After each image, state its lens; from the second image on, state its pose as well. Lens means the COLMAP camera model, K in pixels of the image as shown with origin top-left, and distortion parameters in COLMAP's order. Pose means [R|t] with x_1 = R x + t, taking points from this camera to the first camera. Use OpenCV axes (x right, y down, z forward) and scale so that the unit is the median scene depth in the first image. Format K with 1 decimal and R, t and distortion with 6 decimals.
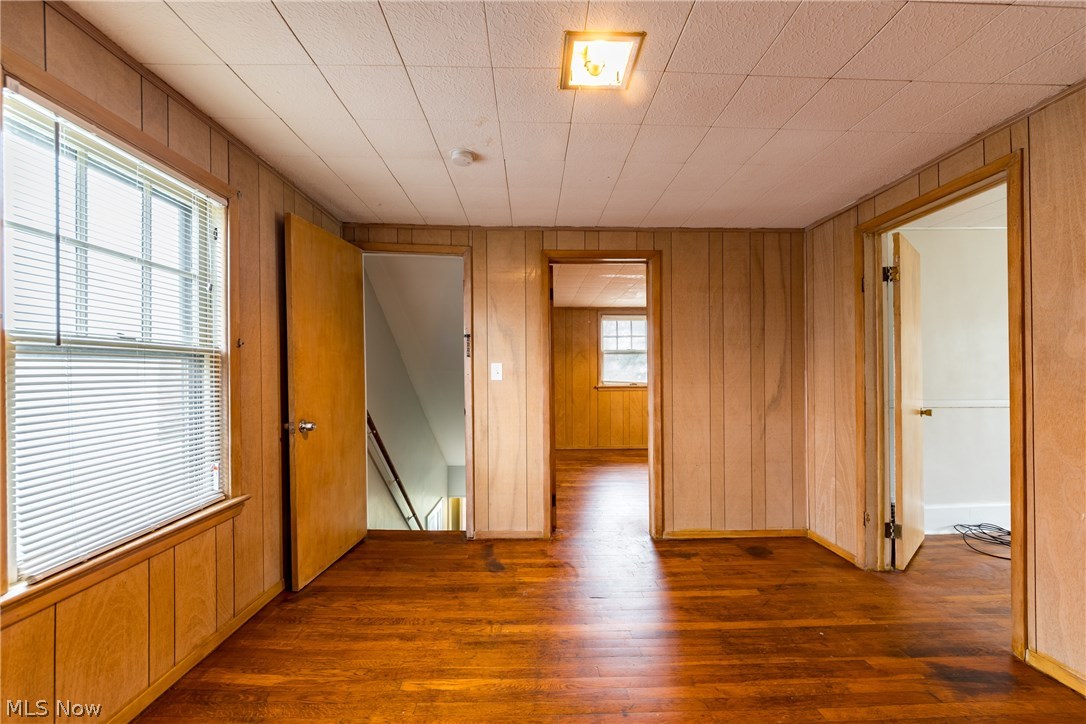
lens RADIAL K [[409.5, 0, 545.3], [0, 409.5, 374.4], [0, 0, 1]] dist [0.021938, -0.000059]
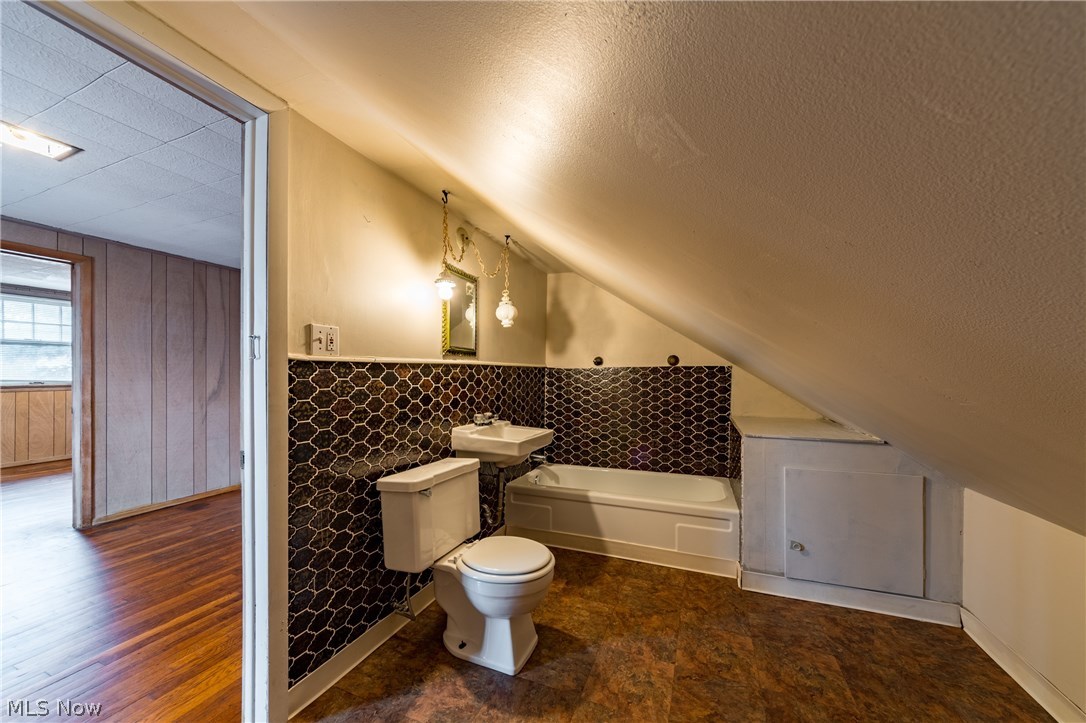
lens RADIAL K [[390.8, 0, 544.1], [0, 390.8, 371.9], [0, 0, 1]] dist [-0.002811, -0.000075]
pose [[0.412184, 0.006478, 0.911078, -0.157088], [-0.002955, 0.999979, -0.005774, -0.000339], [-0.911096, -0.000312, 0.412195, -0.495629]]
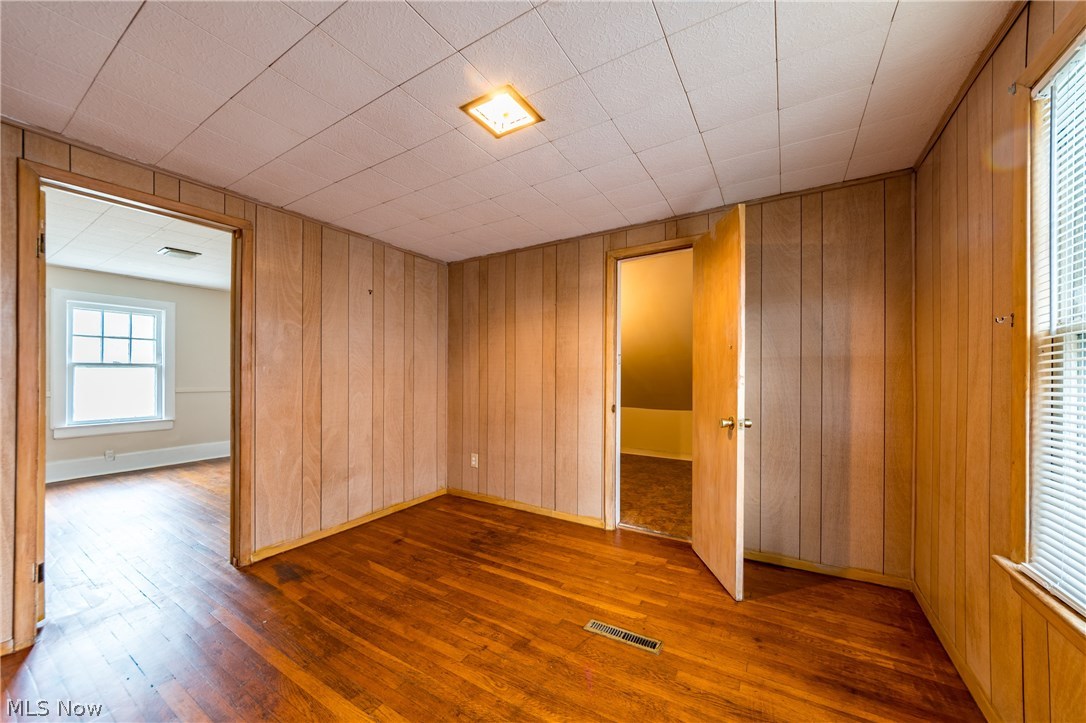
lens RADIAL K [[389.8, 0, 539.9], [0, 389.8, 371.9], [0, 0, 1]] dist [0.001540, 0.000008]
pose [[-0.828557, 0.004008, 0.559890, -0.294376], [0.002973, 0.999992, -0.002758, 0.001781], [-0.559896, -0.000621, -0.828562, 0.926107]]
